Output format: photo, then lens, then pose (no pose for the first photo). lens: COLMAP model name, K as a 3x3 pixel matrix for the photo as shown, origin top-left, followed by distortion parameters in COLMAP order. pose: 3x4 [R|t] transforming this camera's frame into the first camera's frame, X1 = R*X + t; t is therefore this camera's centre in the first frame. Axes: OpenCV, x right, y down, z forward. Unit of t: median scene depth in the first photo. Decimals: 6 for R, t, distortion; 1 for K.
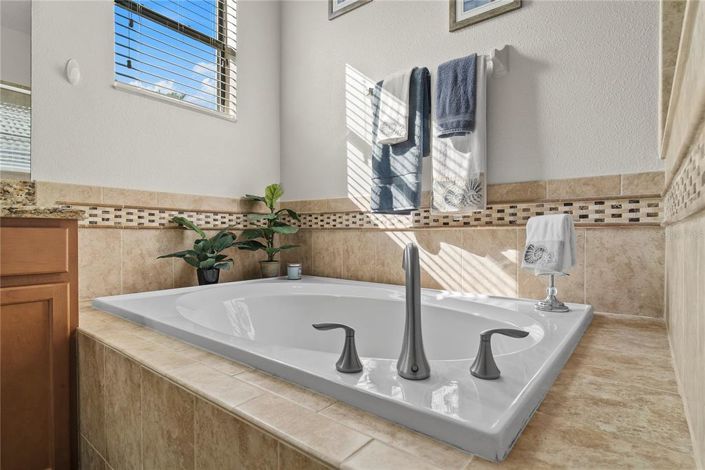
lens RADIAL K [[363.7, 0, 352.5], [0, 363.7, 235.0], [0, 0, 1]] dist [-0.016312, 0.000635]
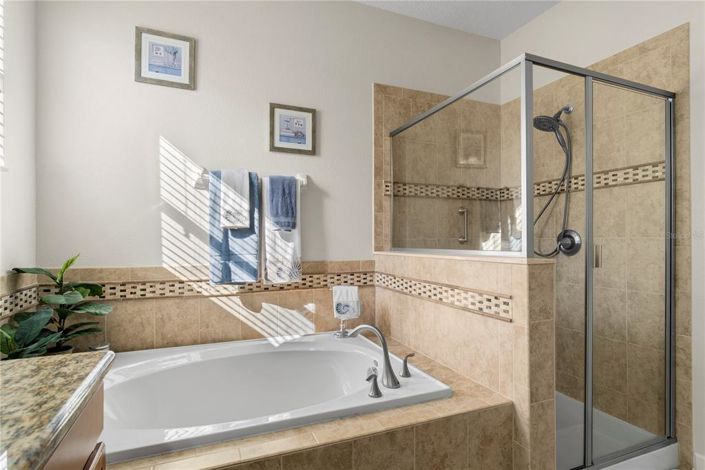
lens RADIAL K [[363.7, 0, 352.5], [0, 363.7, 235.0], [0, 0, 1]] dist [-0.016312, 0.000635]
pose [[0.490328, 0.008529, 0.871496, -0.783204], [0.006413, 0.999890, -0.013394, -0.215126], [-0.871514, 0.012156, 0.490220, 0.039587]]
